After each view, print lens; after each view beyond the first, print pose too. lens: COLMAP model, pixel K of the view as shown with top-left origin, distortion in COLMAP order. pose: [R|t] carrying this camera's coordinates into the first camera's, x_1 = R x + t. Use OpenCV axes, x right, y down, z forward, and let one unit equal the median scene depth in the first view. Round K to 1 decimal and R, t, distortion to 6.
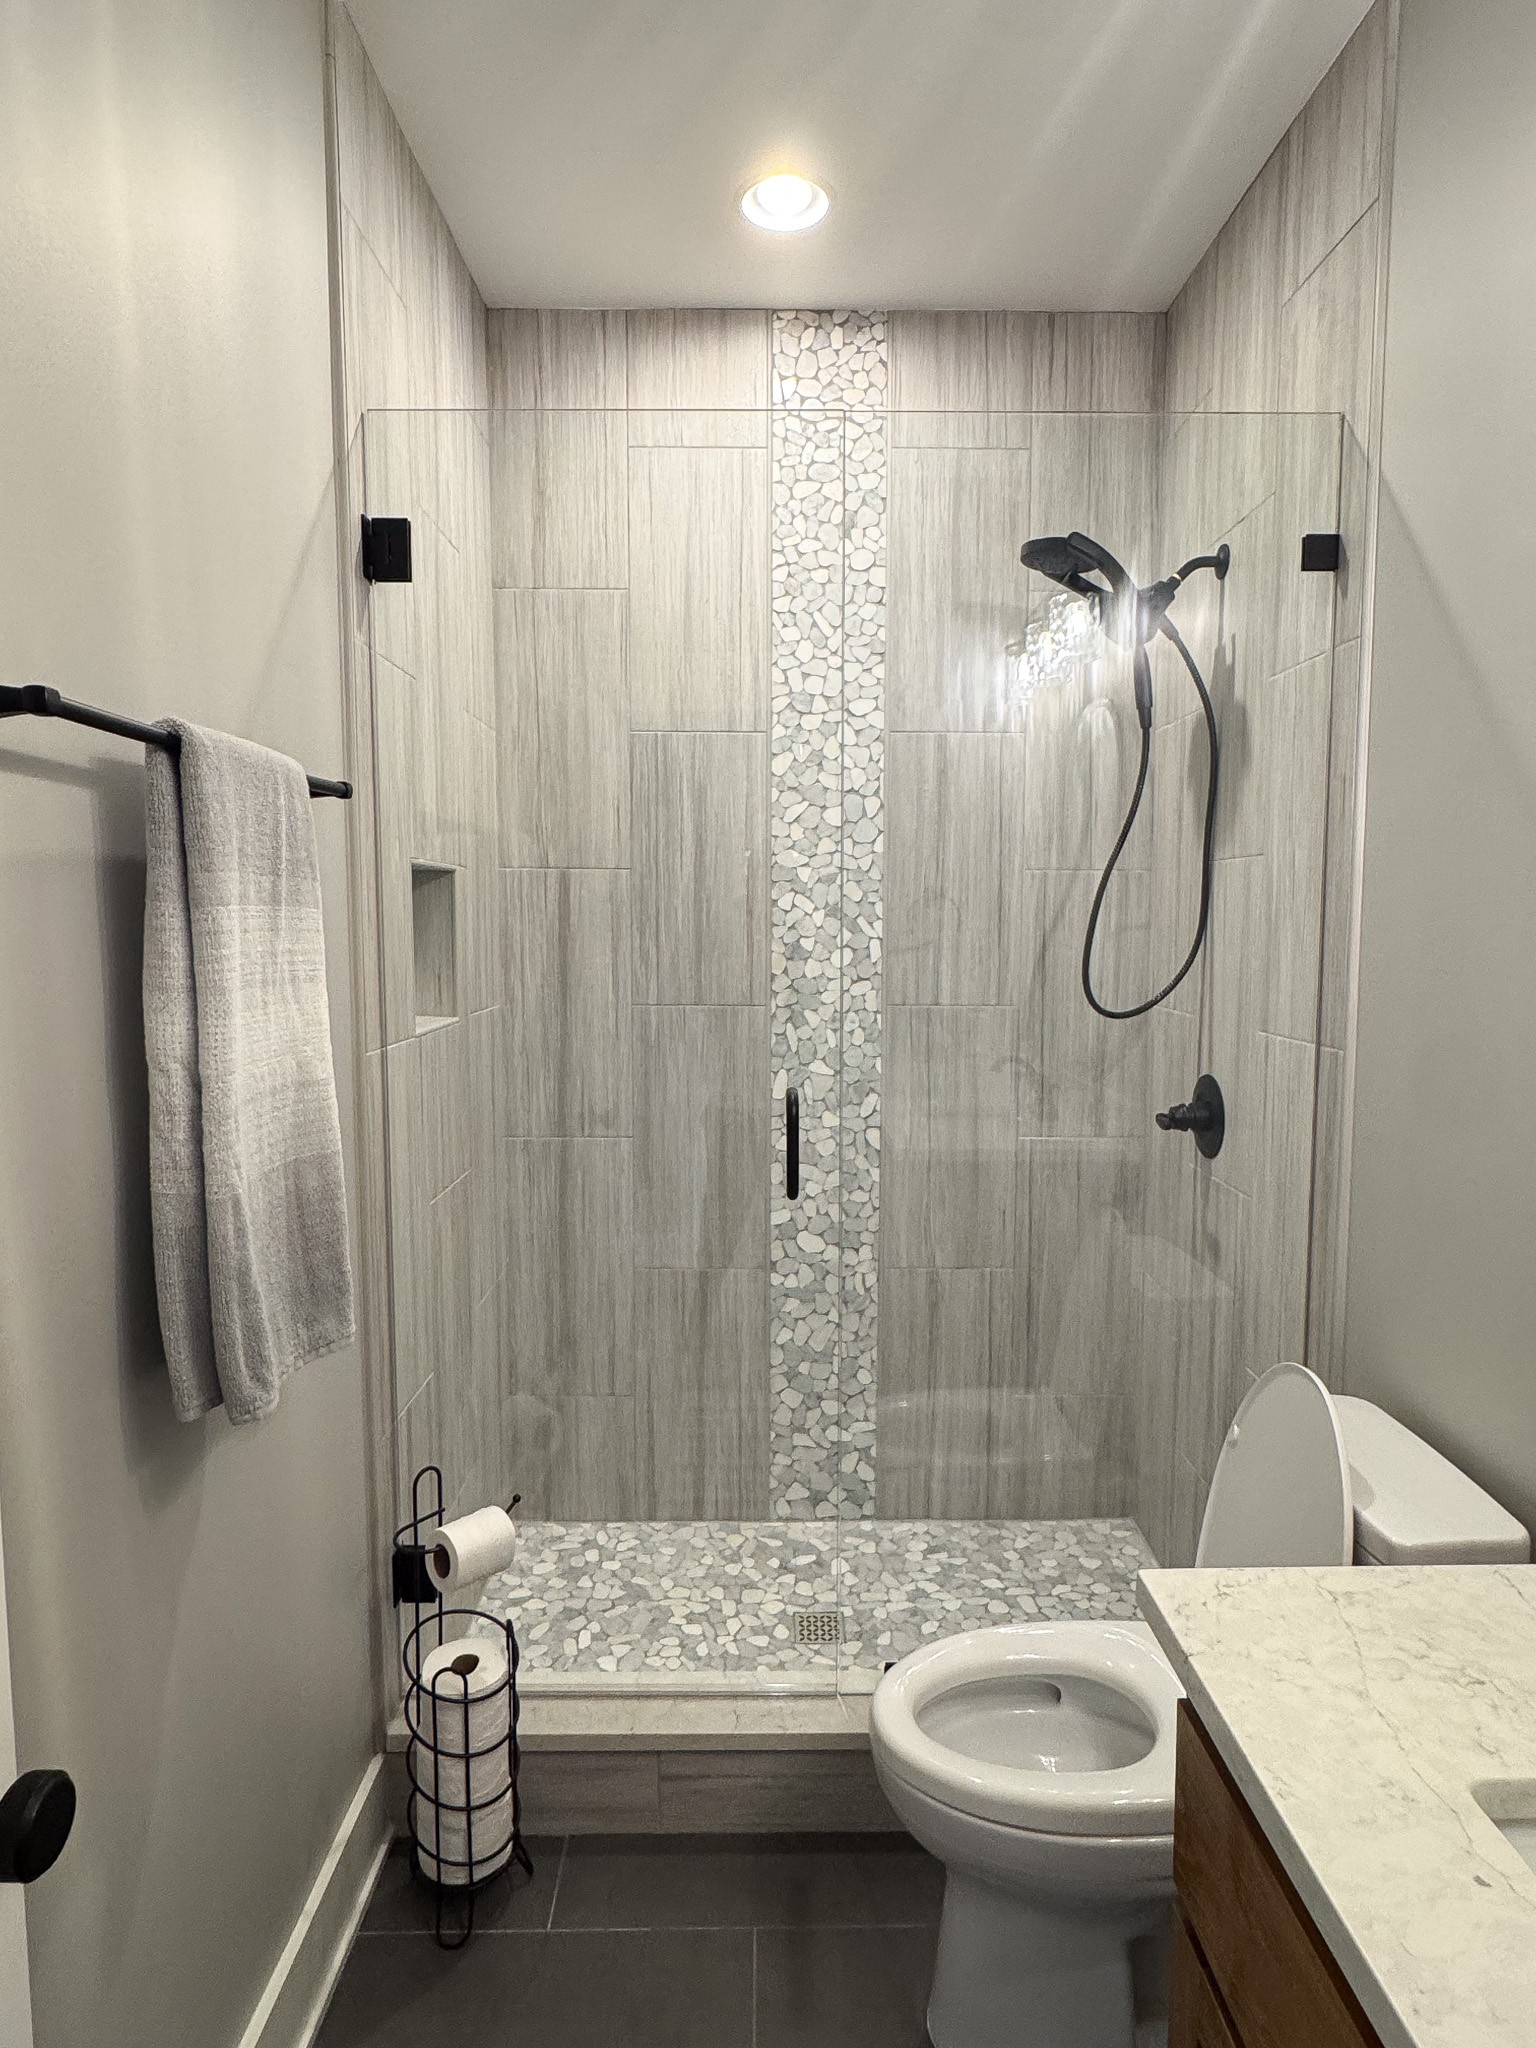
lens RADIAL K [[1159.5, 0, 768.0], [0, 1159.5, 1024.0], [0, 0, 1]] dist [-0.001315, 0.000910]
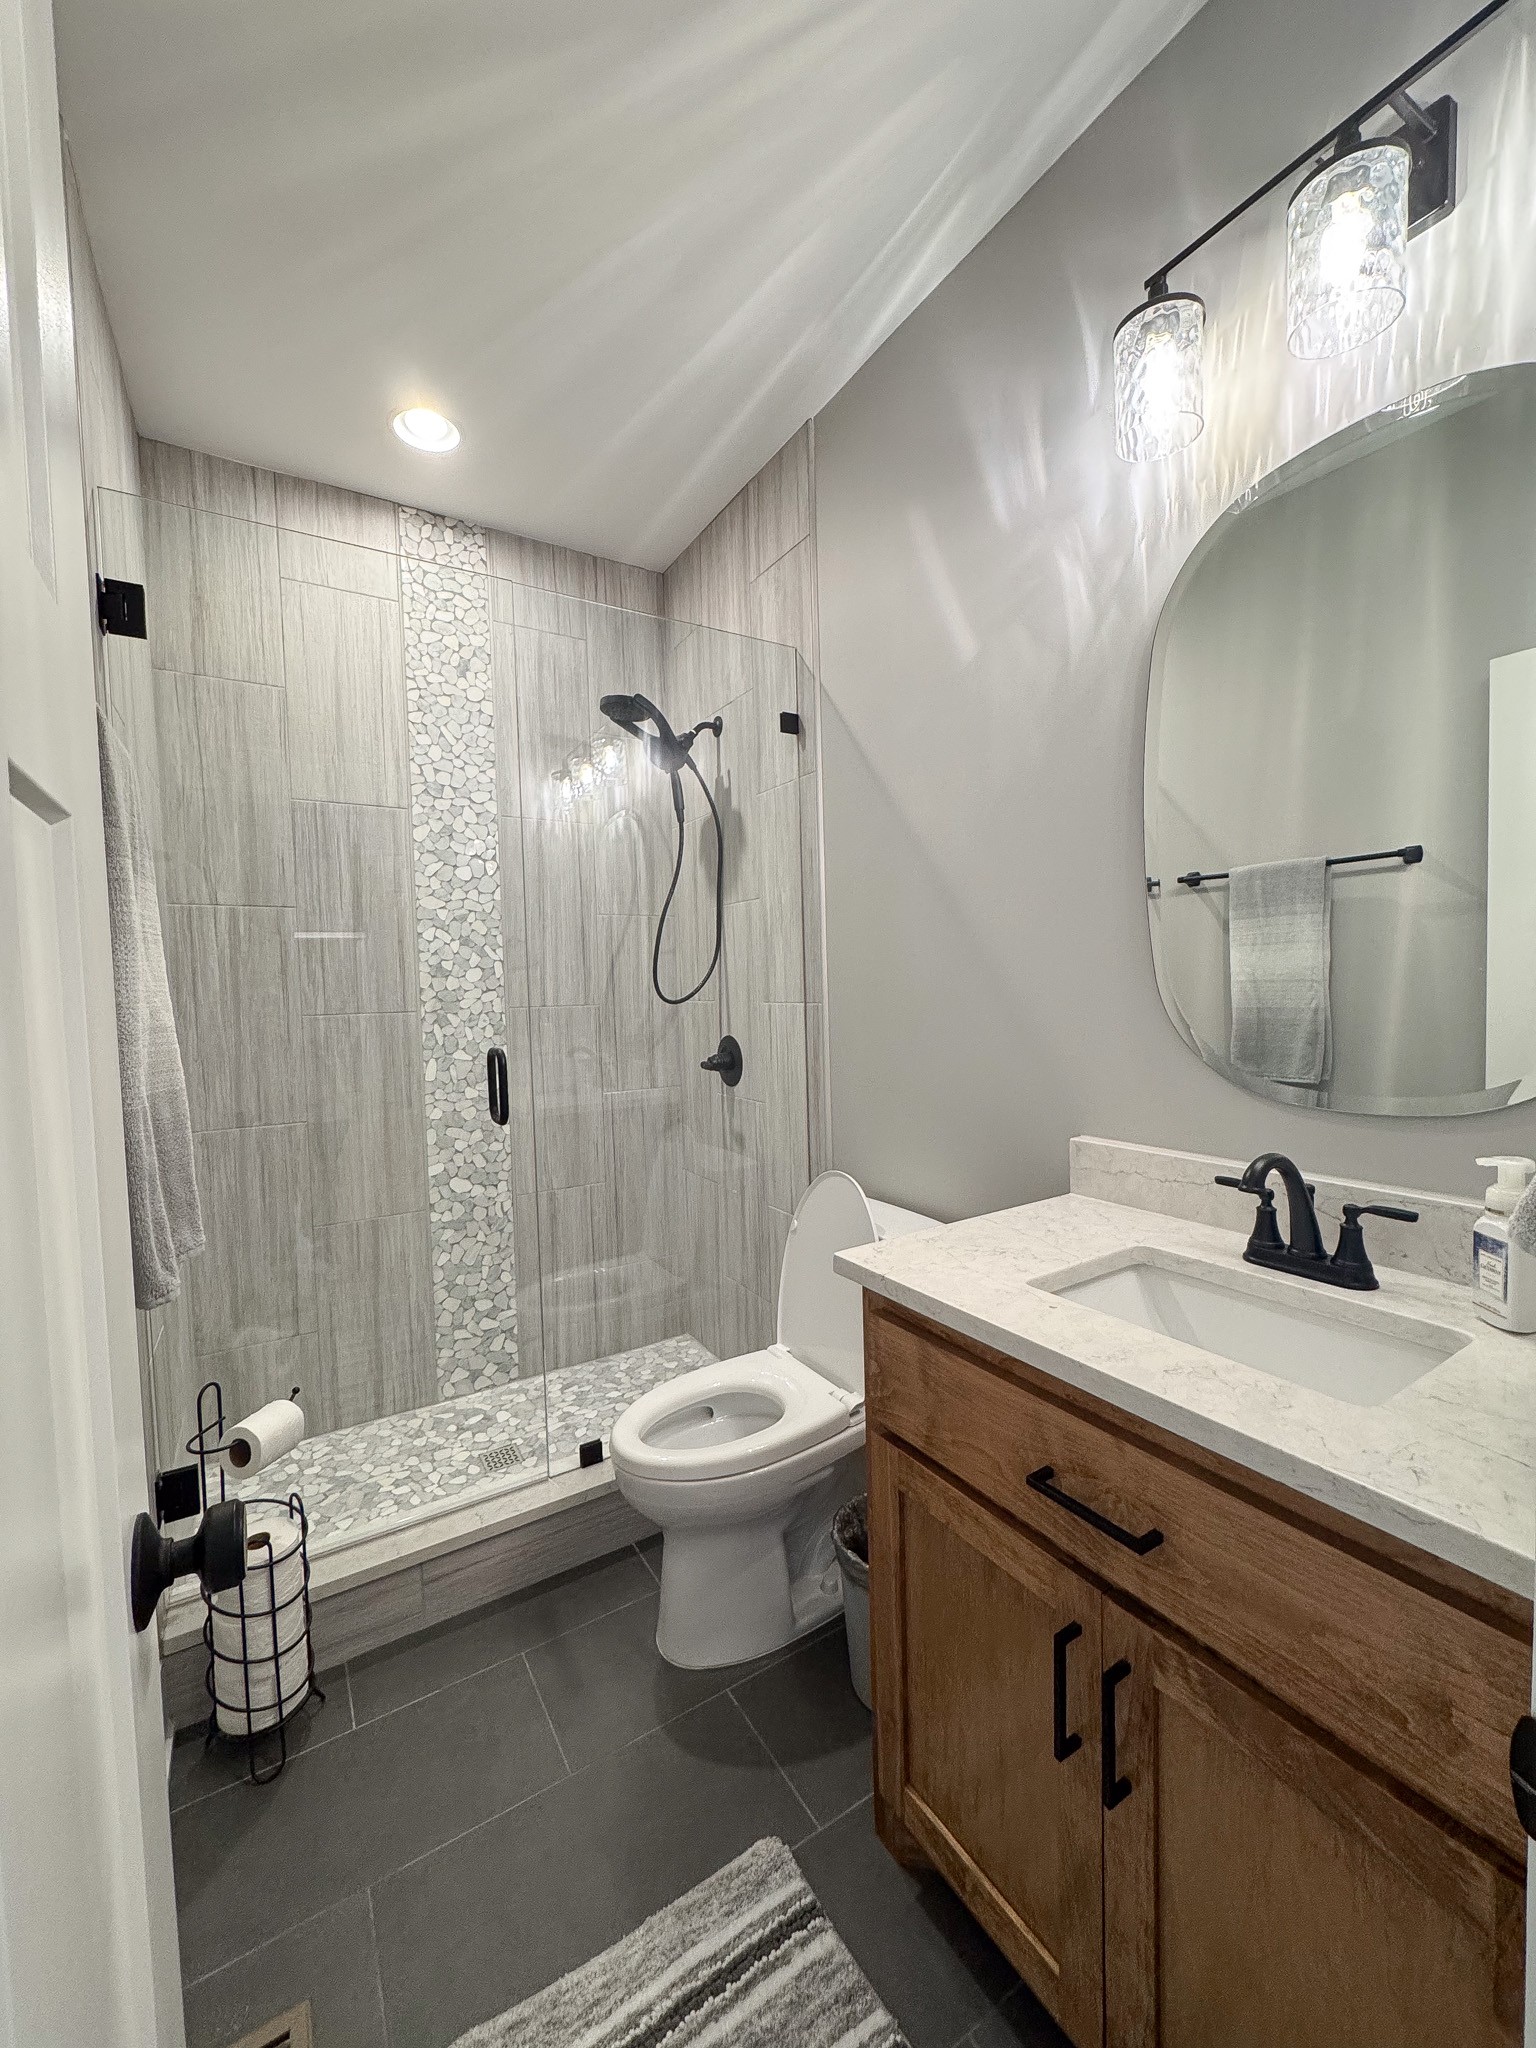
lens RADIAL K [[810.3, 0, 768.0], [0, 810.3, 1024.0], [0, 0, 1]] dist [-0.000405, 0.000004]
pose [[0.856351, -0.048762, 0.514086, -0.141480], [0.073031, 0.996962, -0.027088, 0.055301], [-0.511203, 0.060741, 0.857311, -0.009698]]
